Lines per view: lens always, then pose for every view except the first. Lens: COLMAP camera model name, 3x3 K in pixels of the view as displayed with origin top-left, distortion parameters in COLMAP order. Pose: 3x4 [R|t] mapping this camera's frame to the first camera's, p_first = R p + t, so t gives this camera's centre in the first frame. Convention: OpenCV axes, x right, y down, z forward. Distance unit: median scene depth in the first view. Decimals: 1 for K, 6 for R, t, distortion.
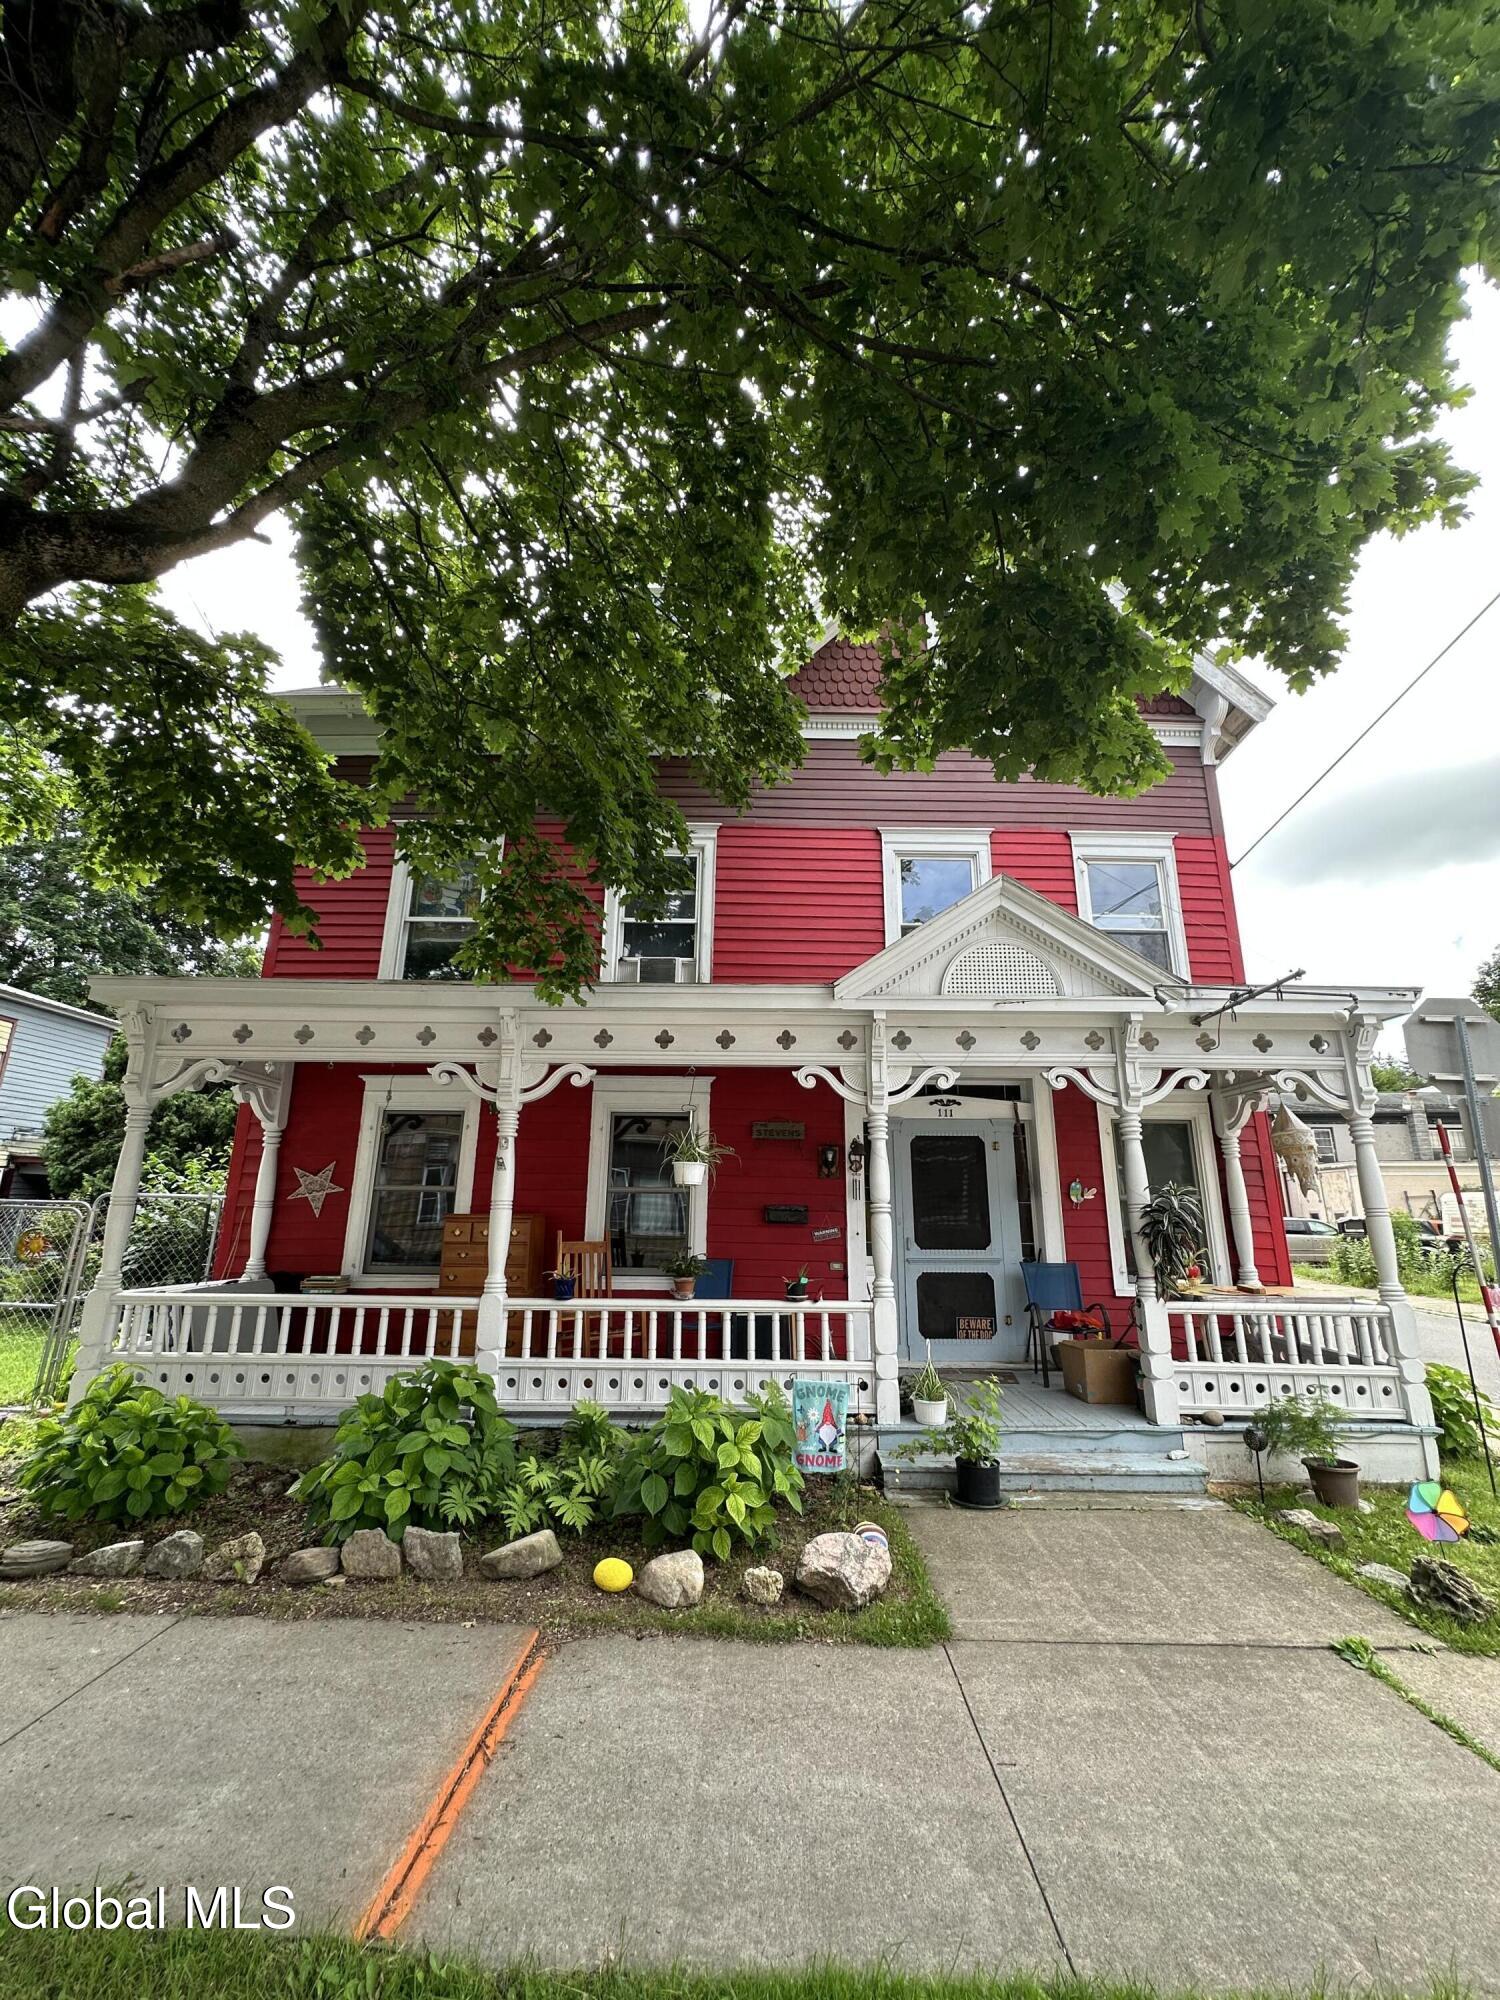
lens RADIAL K [[803.0, 0, 748.1], [0, 803.0, 993.3], [0, 0, 1]] dist [-0.001961, -0.000139]
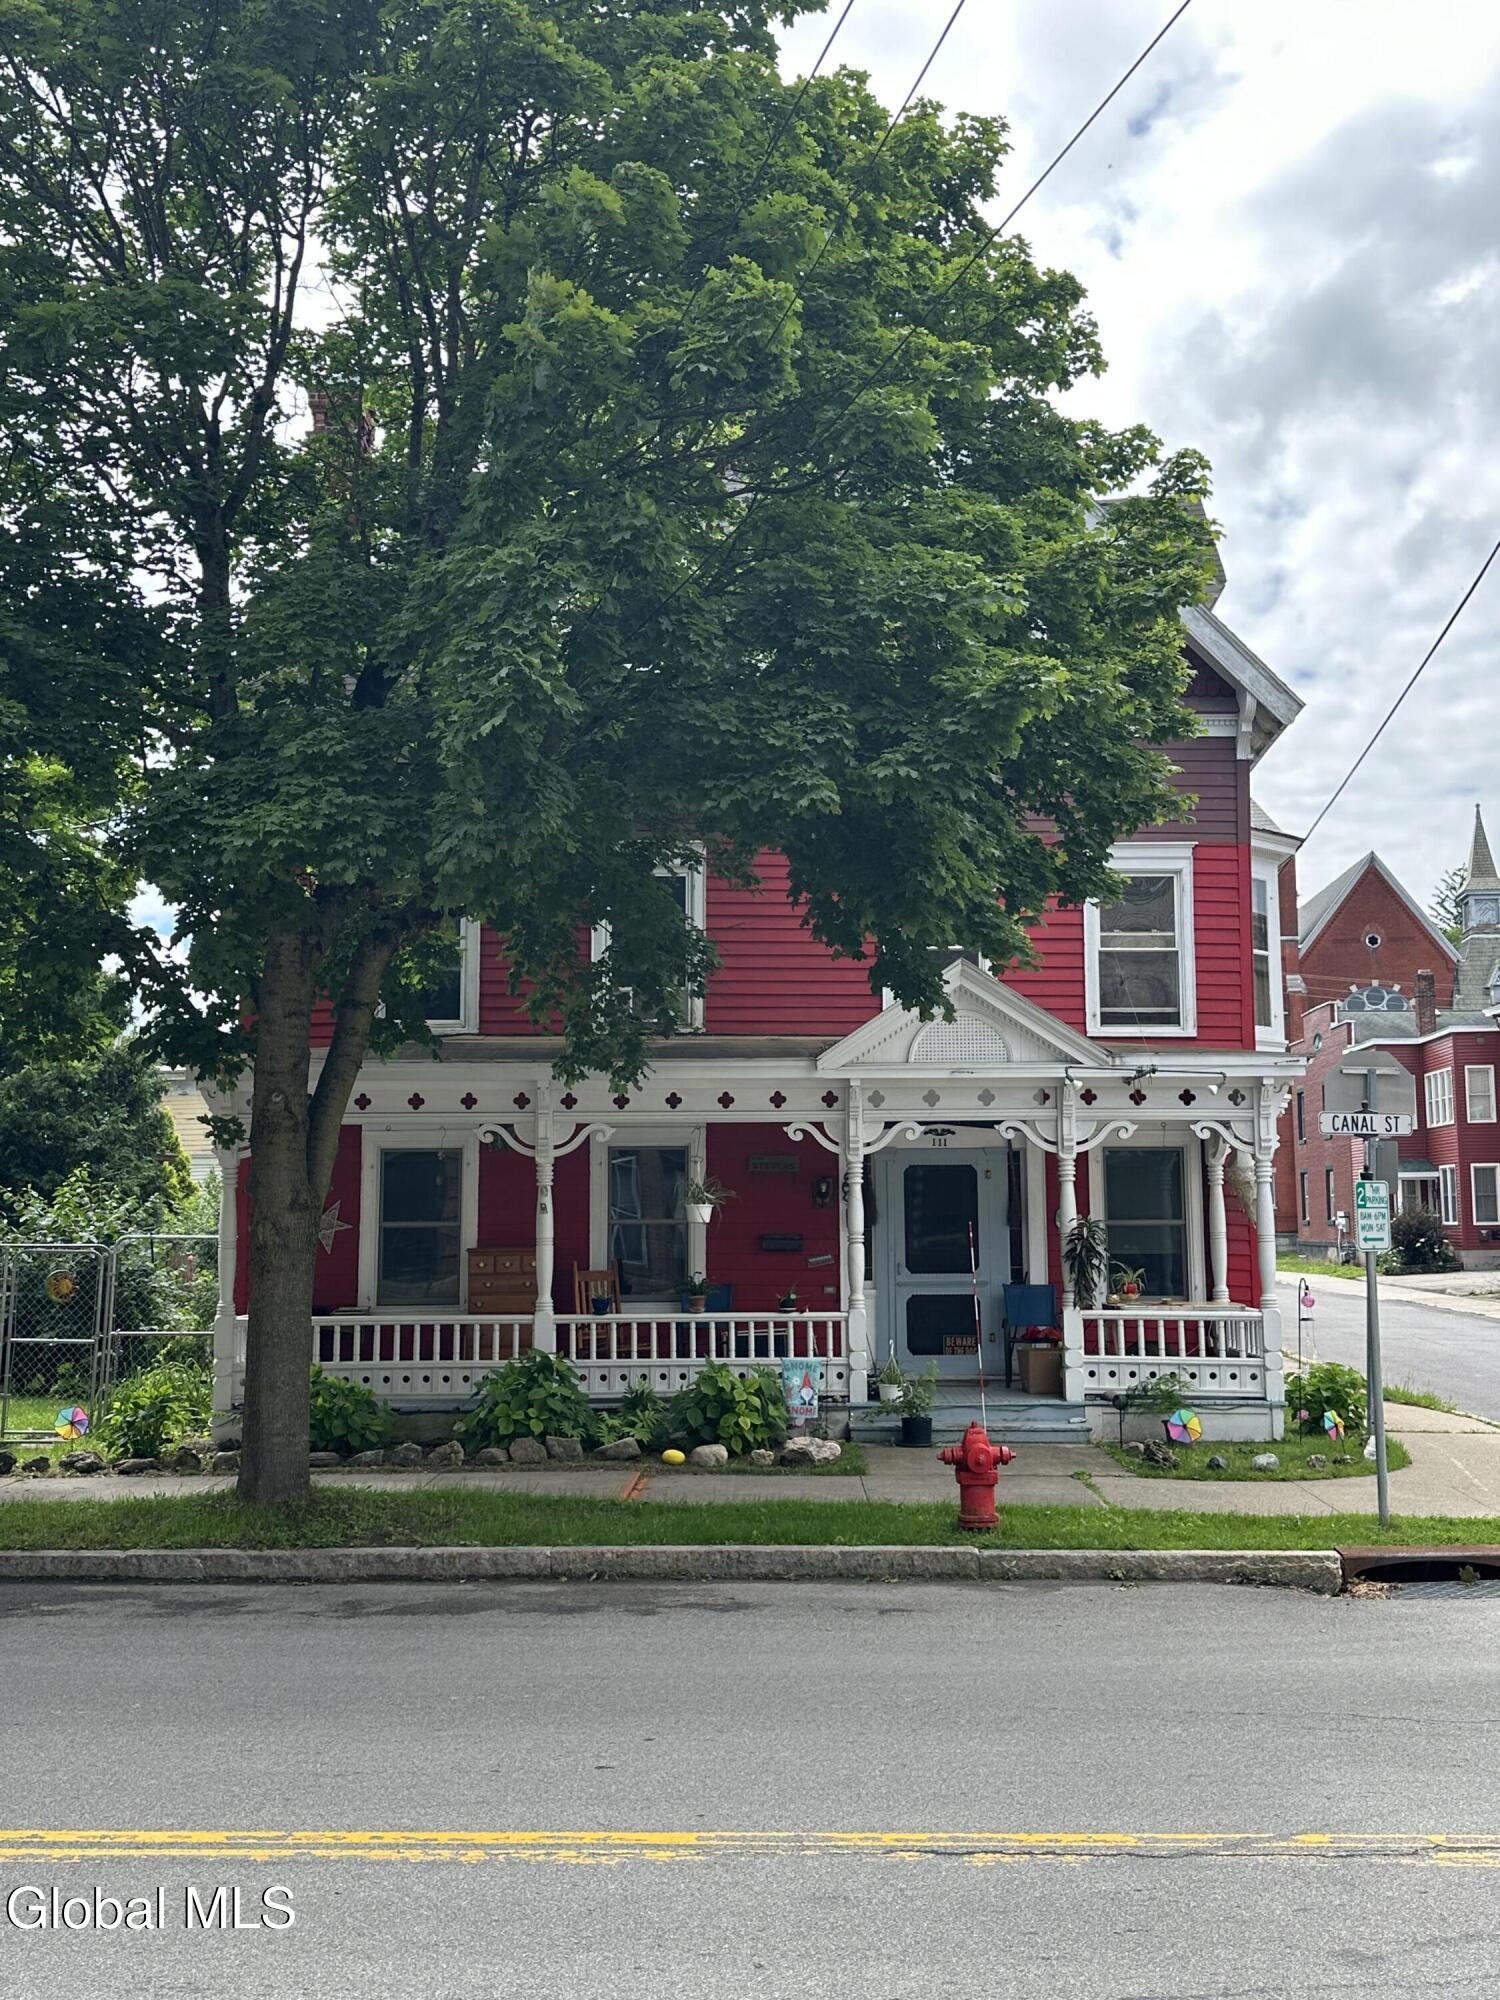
lens RADIAL K [[1925.9, 0, 749.1], [0, 1925.9, 999.9], [0, 0, 1]] dist [0.120127, 0.000000]
pose [[0.999809, -0.012774, 0.014772, -0.035495], [0.010329, 0.987842, 0.155115, -0.539109], [-0.016574, -0.154933, 0.987786, -1.808394]]
